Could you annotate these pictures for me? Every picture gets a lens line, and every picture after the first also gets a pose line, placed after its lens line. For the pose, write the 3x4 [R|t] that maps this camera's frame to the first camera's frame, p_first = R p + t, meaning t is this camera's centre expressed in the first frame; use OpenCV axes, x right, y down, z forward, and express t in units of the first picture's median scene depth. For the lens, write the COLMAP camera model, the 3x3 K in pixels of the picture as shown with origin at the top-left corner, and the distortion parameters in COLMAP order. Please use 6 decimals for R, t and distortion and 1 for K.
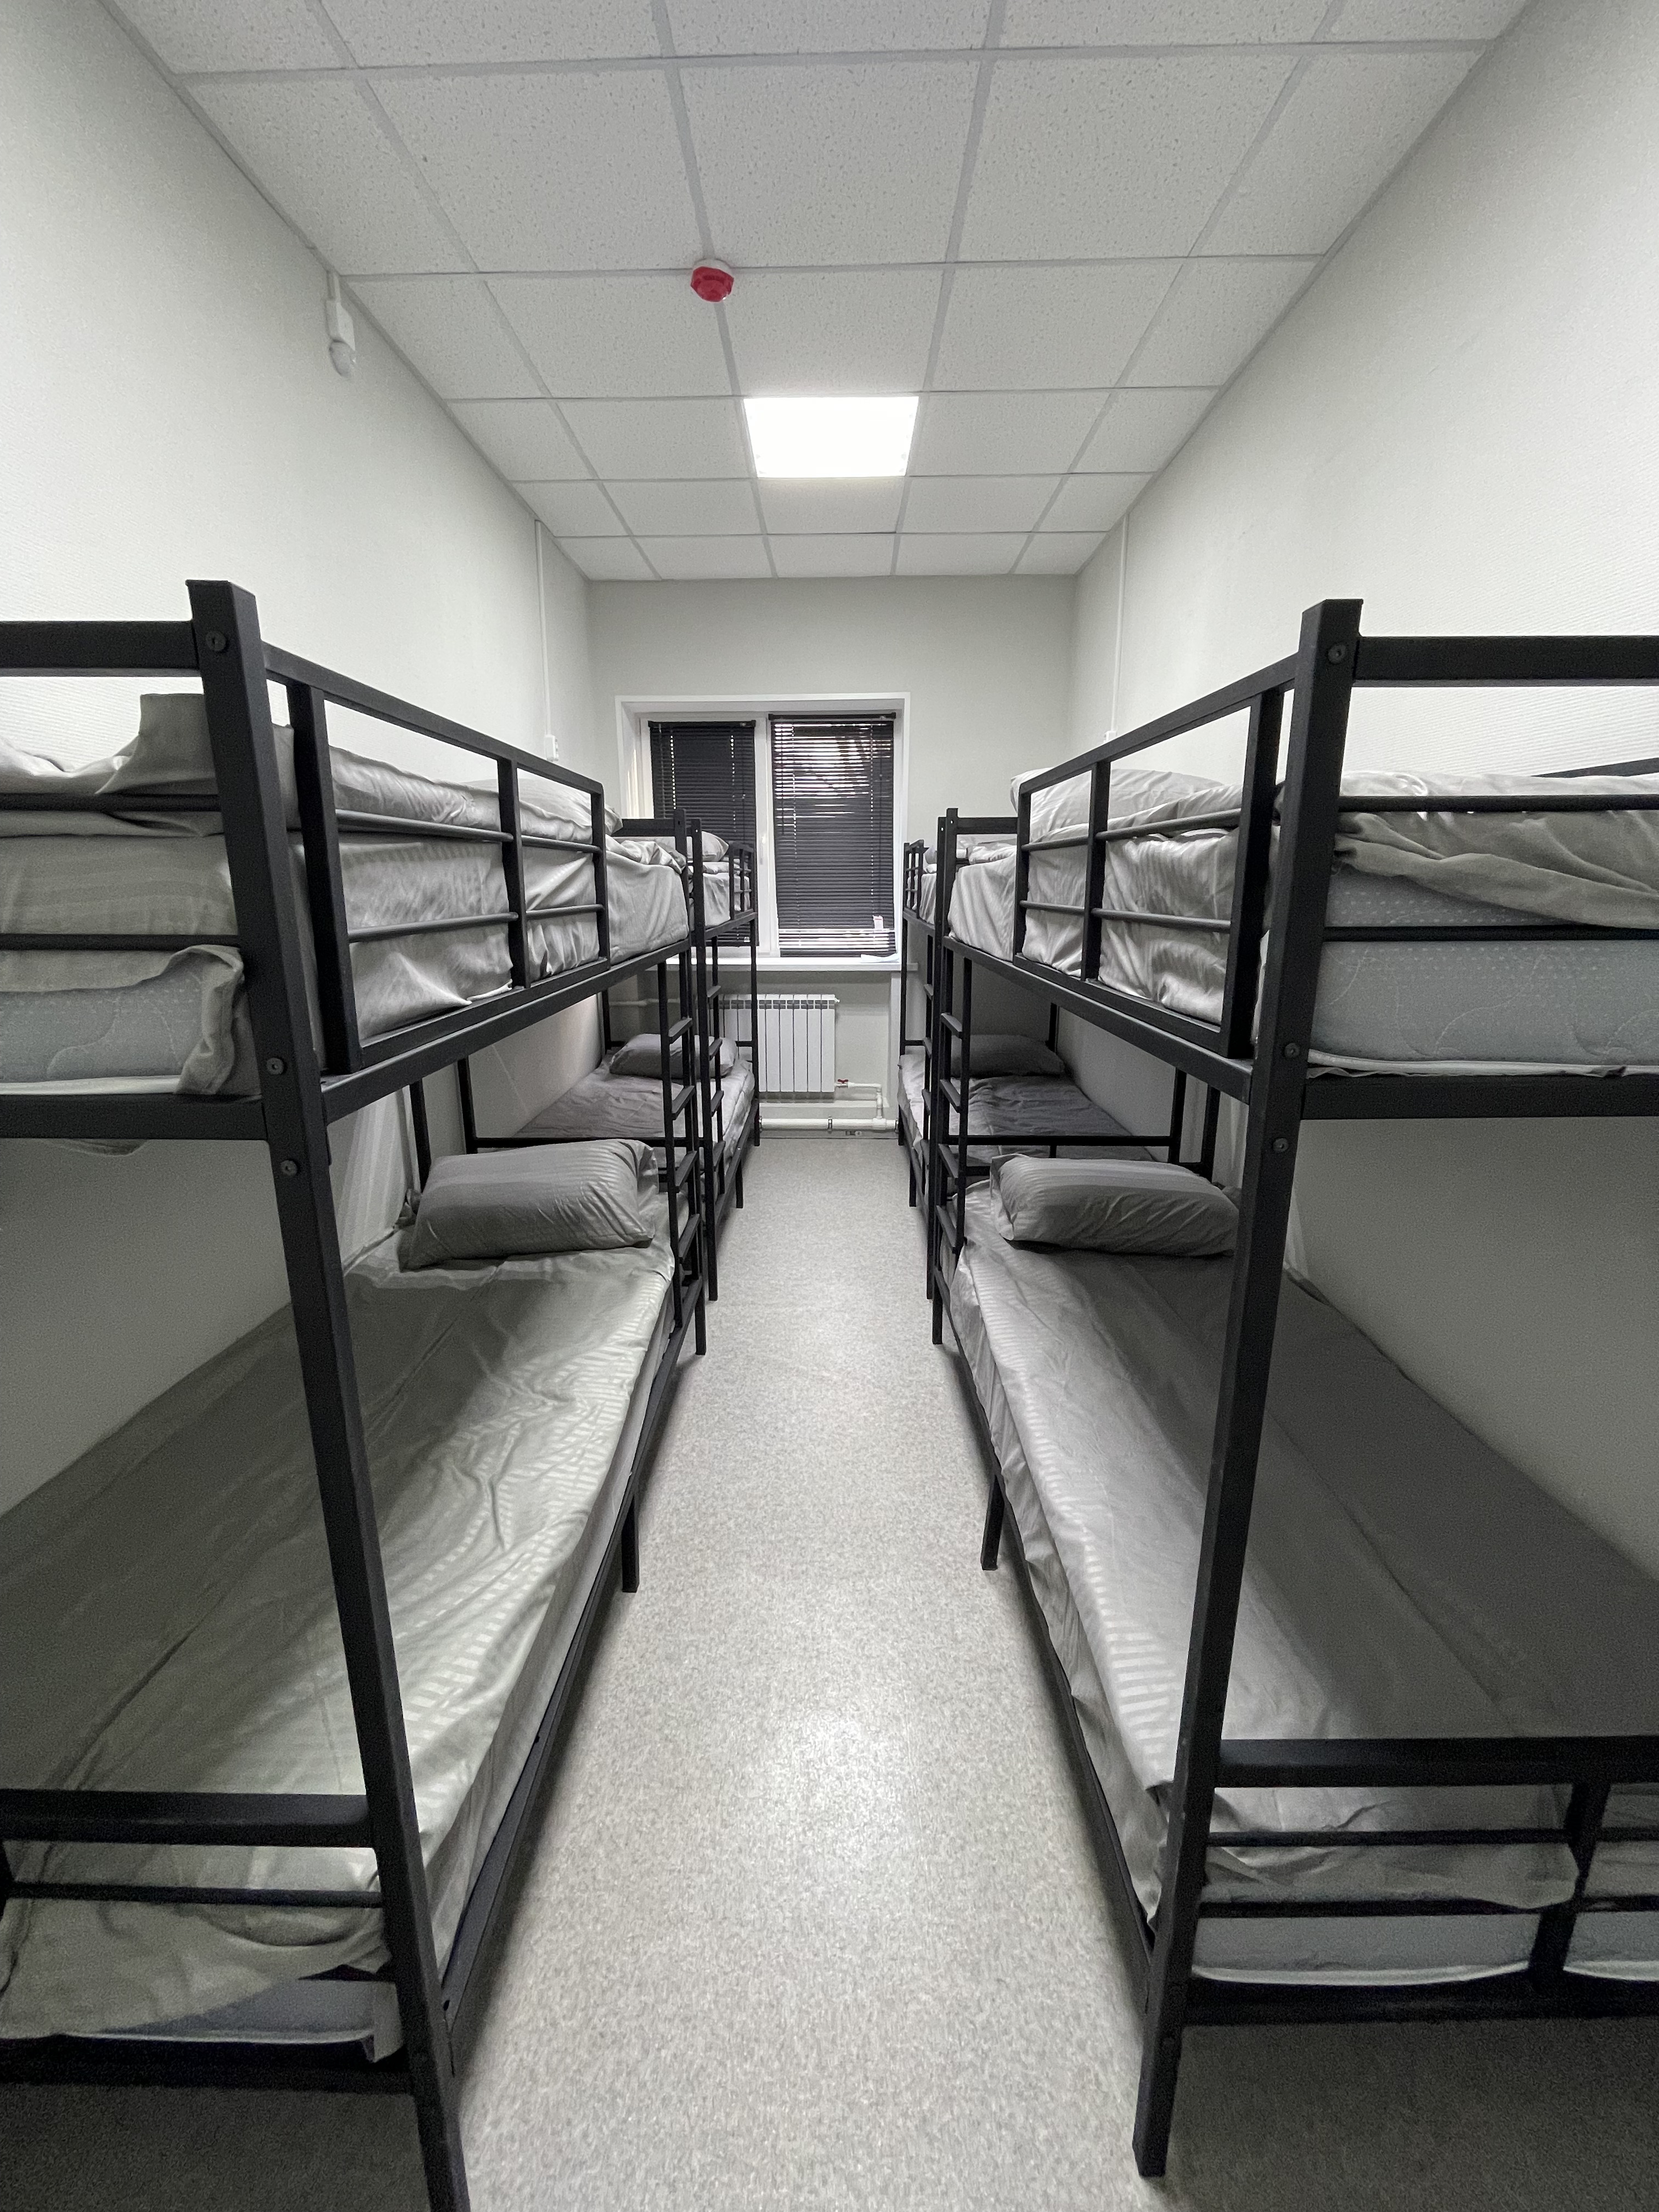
lens RADIAL K [[884.8, 0, 824.2], [0, 884.8, 1090.1], [0, 0, 1]] dist [0.000946, -0.000854]
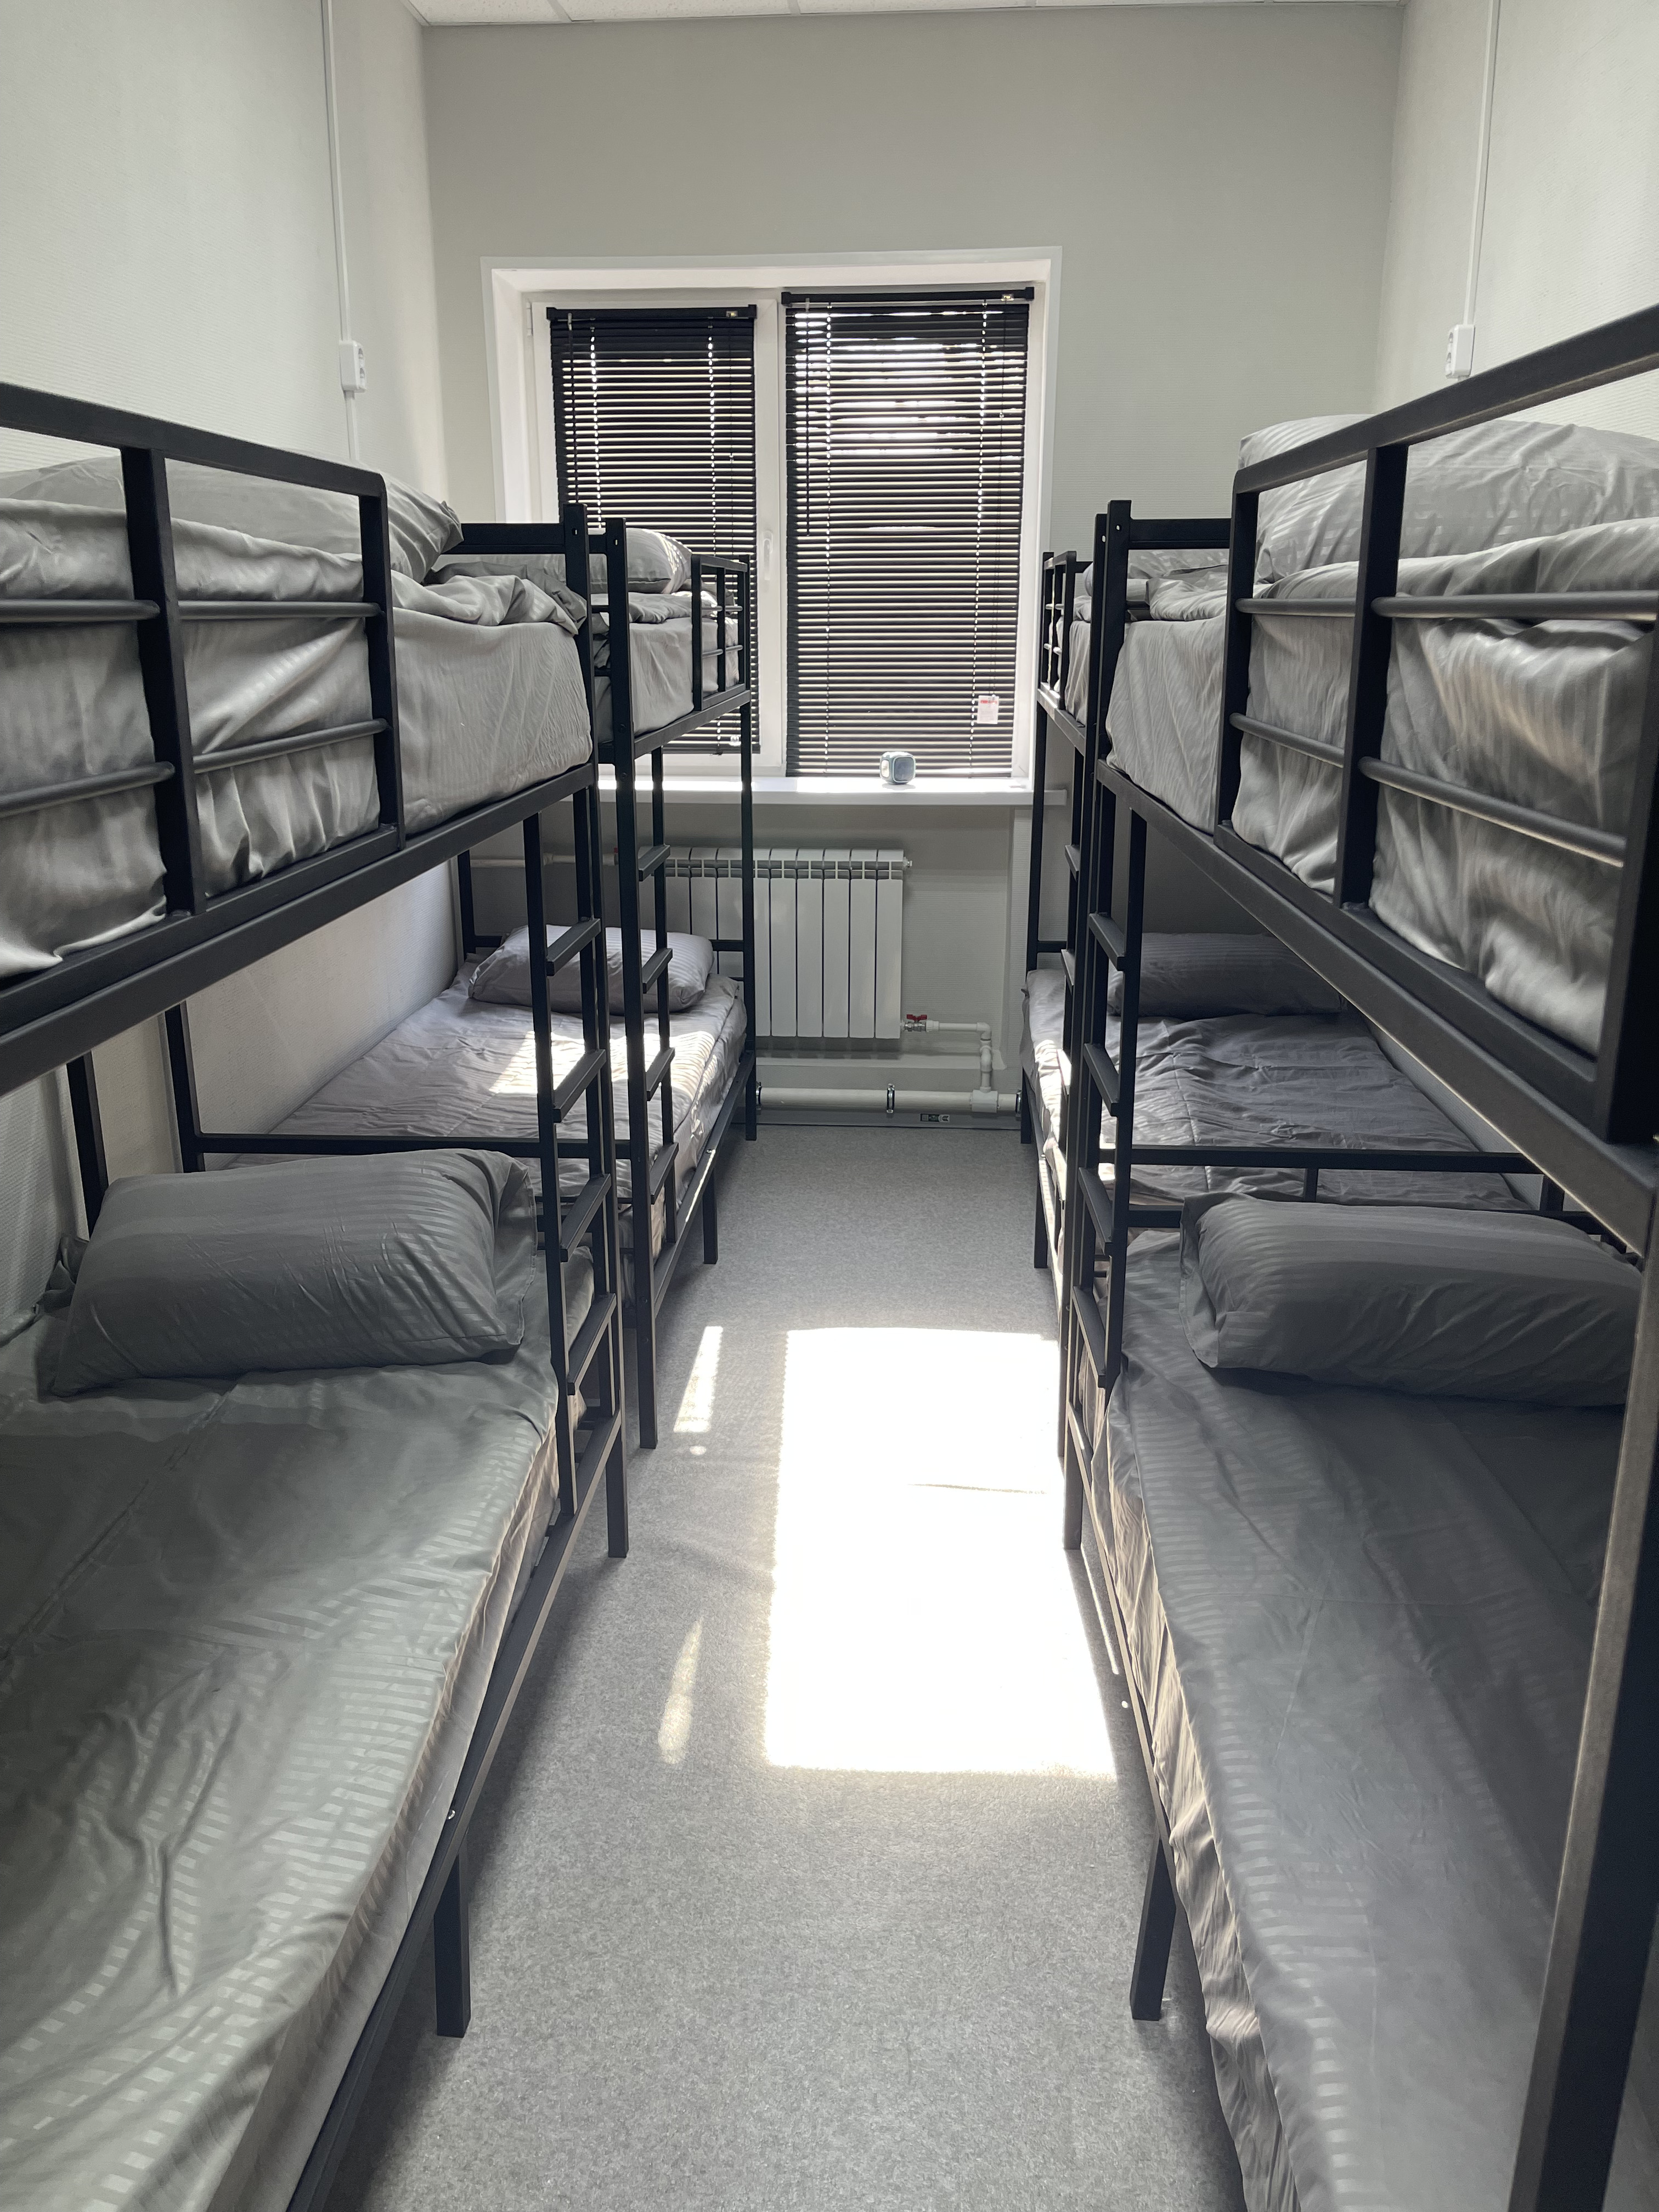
lens RADIAL K [[1660.4, 0, 824.3], [0, 1660.4, 1096.6], [0, 0, 1]] dist [0.043516, -0.034949]
pose [[0.998703, 0.016029, -0.048317, 0.041285], [-0.013391, 0.998428, 0.054429, -0.046043], [0.049114, -0.053712, 0.997348, 0.052341]]
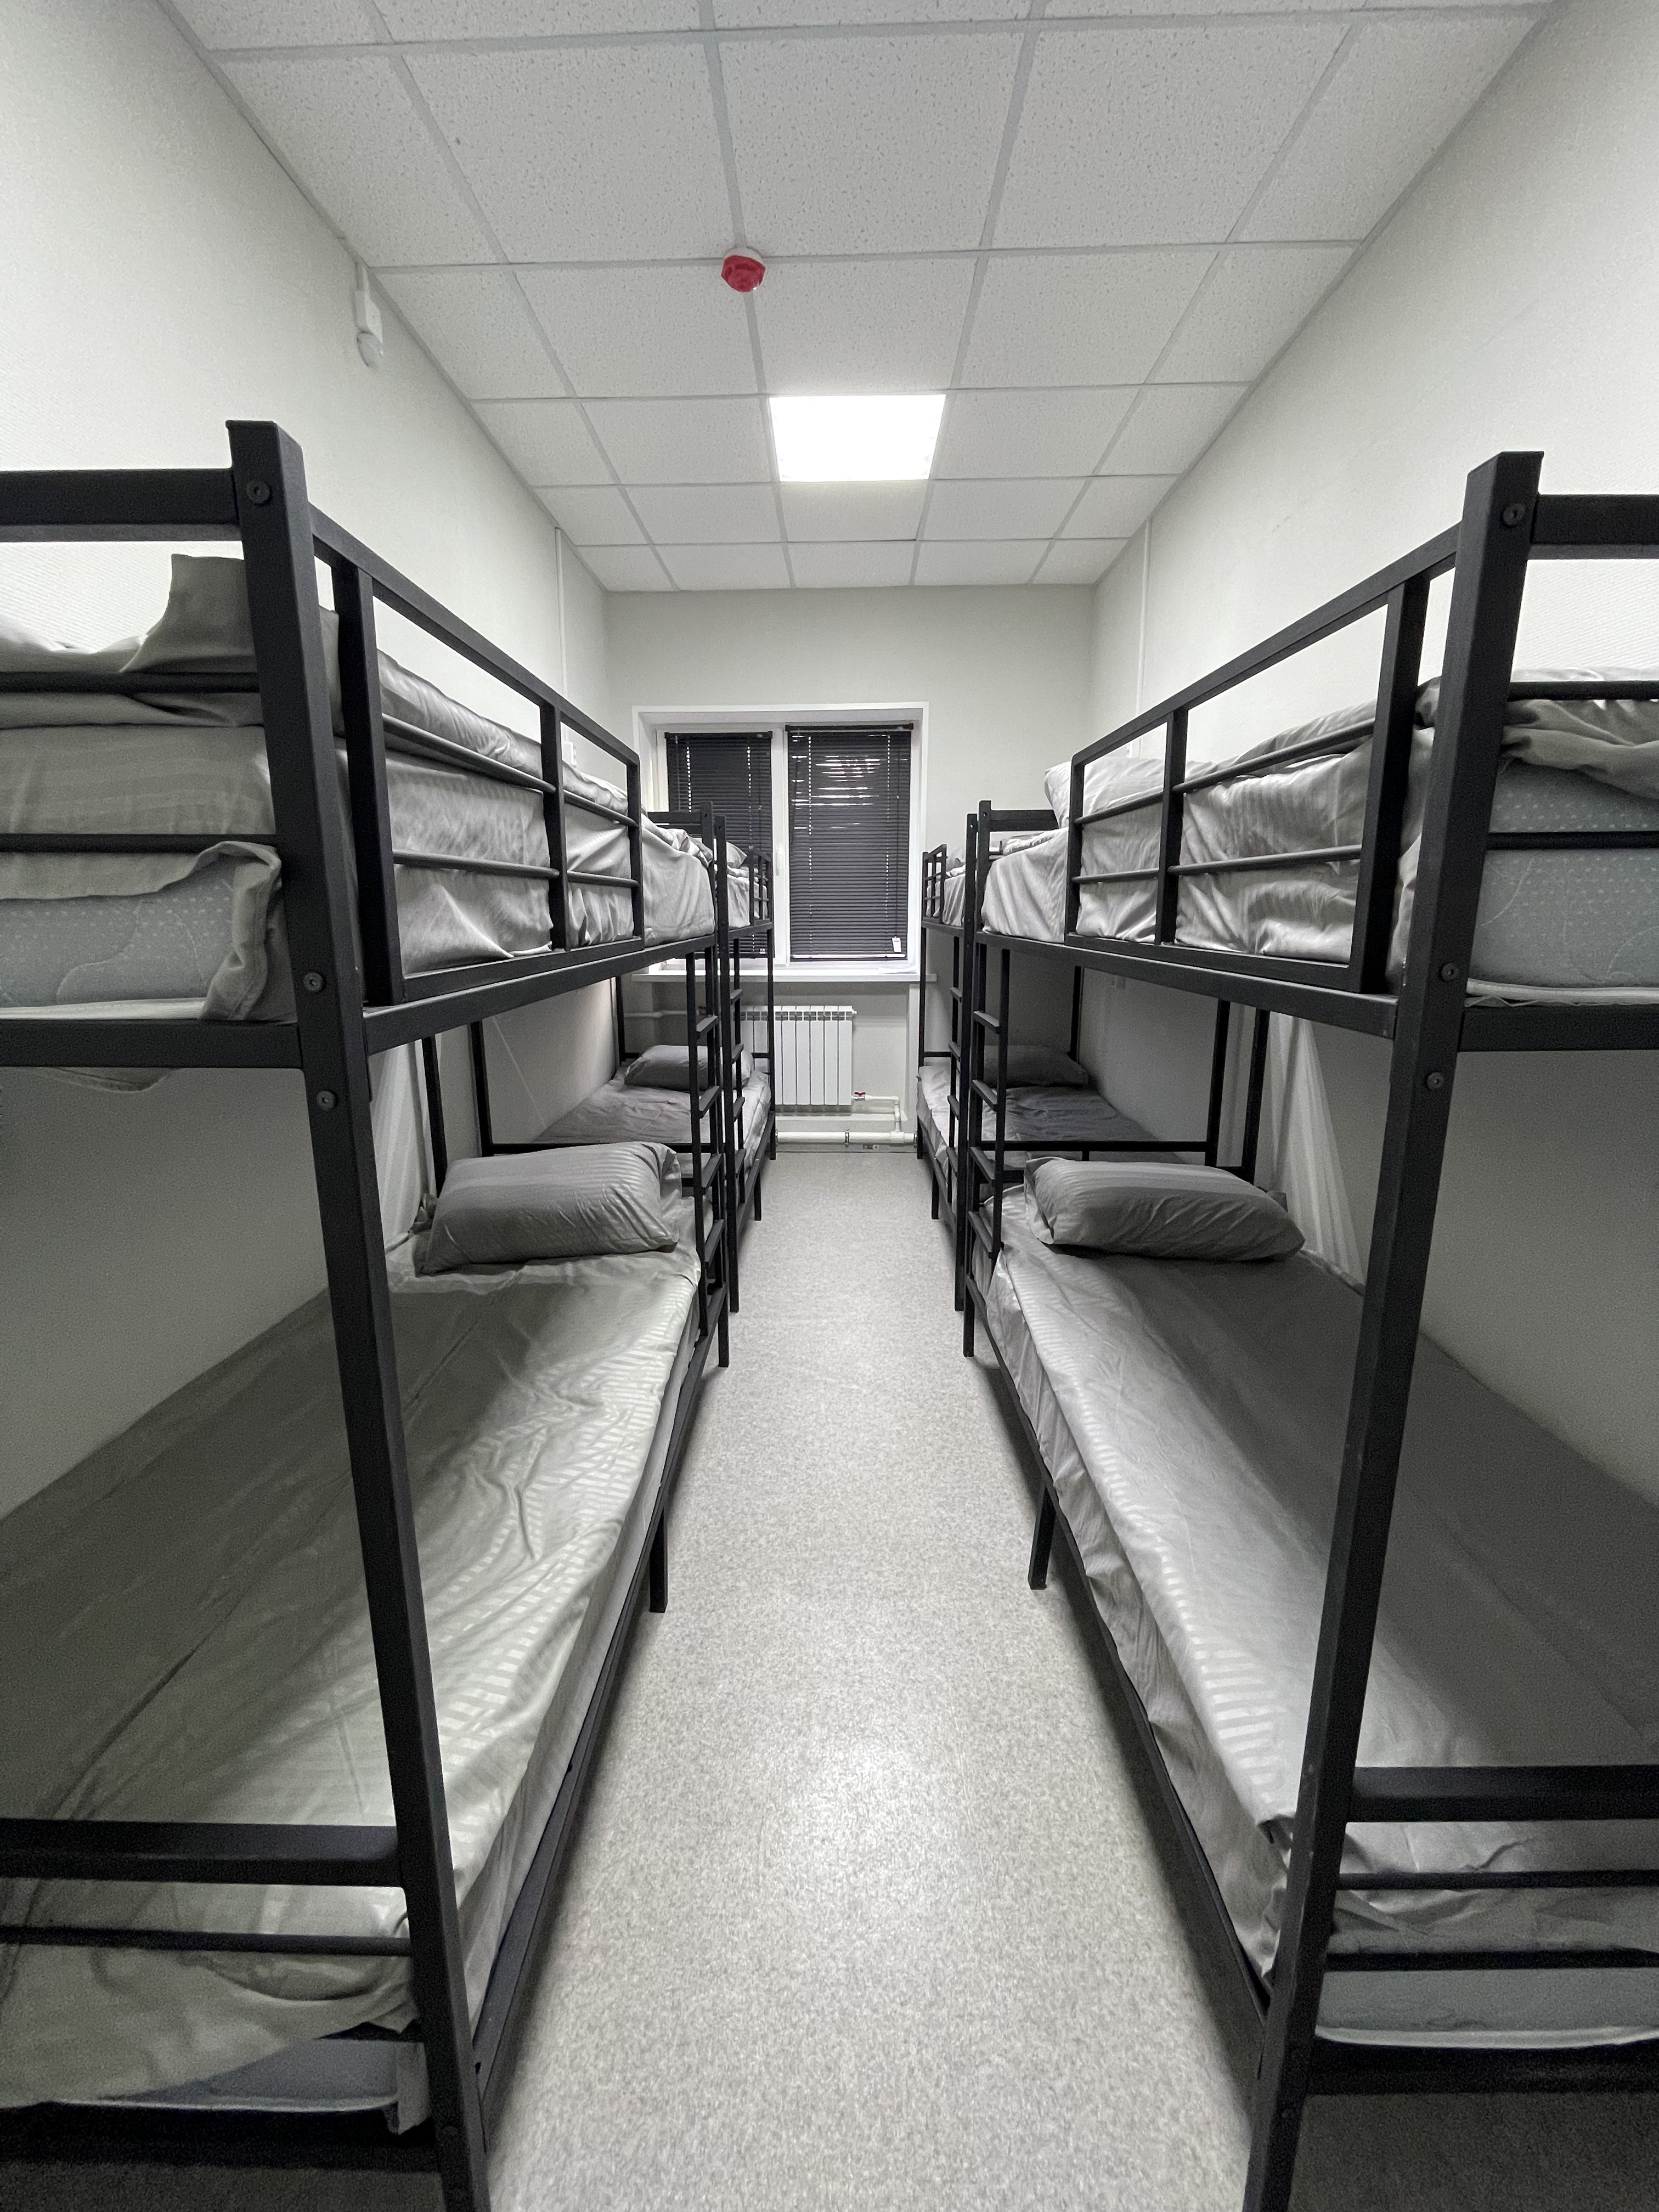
lens RADIAL K [[884.8, 0, 824.9], [0, 884.8, 1091.3], [0, 0, 1]] dist [0.000946, -0.000854]
pose [[0.999990, -0.000341, -0.004425, -0.038942], [0.000219, 0.999622, -0.027490, 0.039743], [0.004432, 0.027489, 0.999612, 0.044395]]
